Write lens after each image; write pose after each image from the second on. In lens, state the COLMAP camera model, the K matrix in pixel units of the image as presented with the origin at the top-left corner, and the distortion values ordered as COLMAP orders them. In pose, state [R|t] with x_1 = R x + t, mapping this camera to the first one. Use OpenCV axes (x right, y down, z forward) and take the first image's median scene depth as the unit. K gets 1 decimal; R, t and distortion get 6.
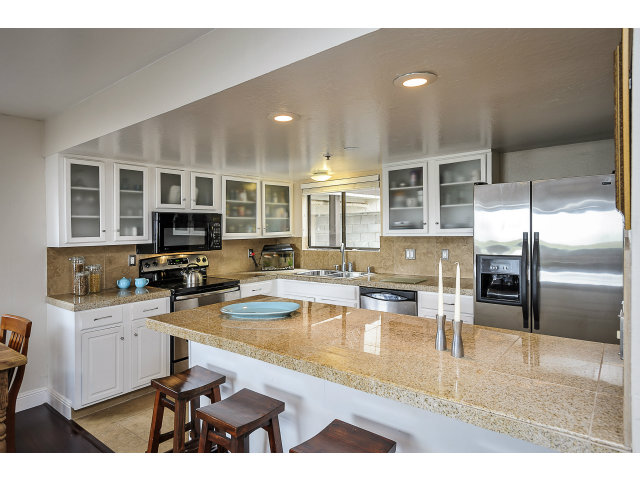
lens RADIAL K [[389.3, 0, 310.8], [0, 389.3, 239.0], [0, 0, 1]] dist [0.016718, 0.001066]
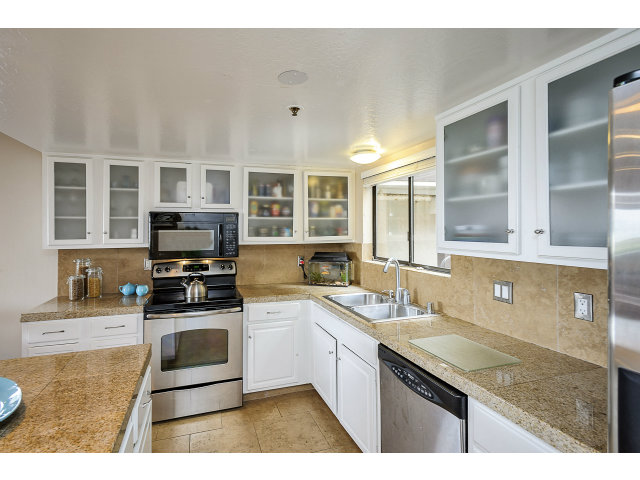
lens RADIAL K [[313.0, 0, 322.2], [0, 313.0, 228.1], [0, 0, 1]] dist [-0.002767, -0.000254]
pose [[0.847946, 0.014546, -0.529883, 0.287091], [-0.024763, 0.999619, -0.012186, -0.032154], [0.529504, 0.023454, 0.847983, 0.577460]]
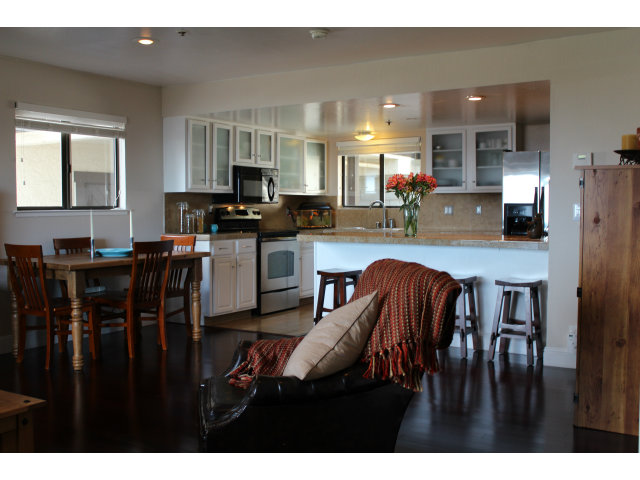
lens RADIAL K [[711.4, 0, 318.6], [0, 711.4, 242.5], [0, 0, 1]] dist [-0.136017, 0.000000]
pose [[0.989105, 0.009858, 0.146879, -0.430022], [-0.012591, 0.999764, 0.017692, 0.106194], [-0.146670, -0.019349, 0.988996, -0.998156]]
